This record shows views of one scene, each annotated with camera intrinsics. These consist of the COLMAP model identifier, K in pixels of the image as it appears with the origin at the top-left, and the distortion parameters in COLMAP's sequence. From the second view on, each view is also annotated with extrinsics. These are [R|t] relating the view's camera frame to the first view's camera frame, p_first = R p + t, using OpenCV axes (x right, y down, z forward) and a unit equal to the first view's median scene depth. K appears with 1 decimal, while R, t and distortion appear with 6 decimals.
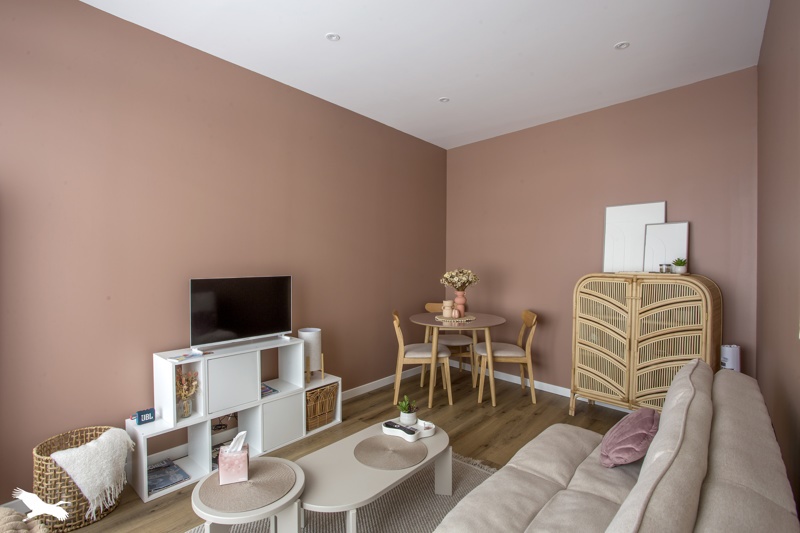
lens RADIAL K [[394.6, 0, 399.8], [0, 394.6, 256.3], [0, 0, 1]] dist [-0.075983, 0.035922]
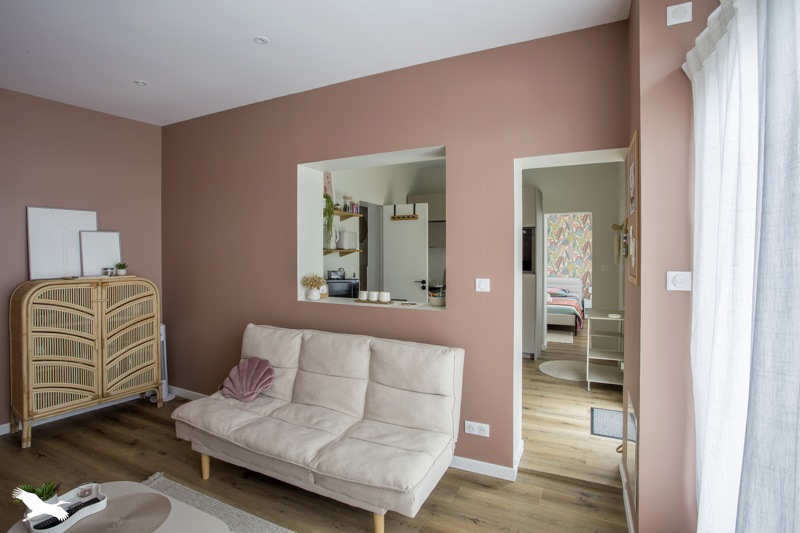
lens RADIAL K [[394.6, 0, 399.8], [0, 394.6, 256.3], [0, 0, 1]] dist [-0.075983, 0.035922]
pose [[-0.260785, -0.015630, 0.965270, -0.640934], [-0.012854, 0.999837, 0.012718, -0.040410], [-0.965311, -0.009091, -0.260944, 0.460632]]
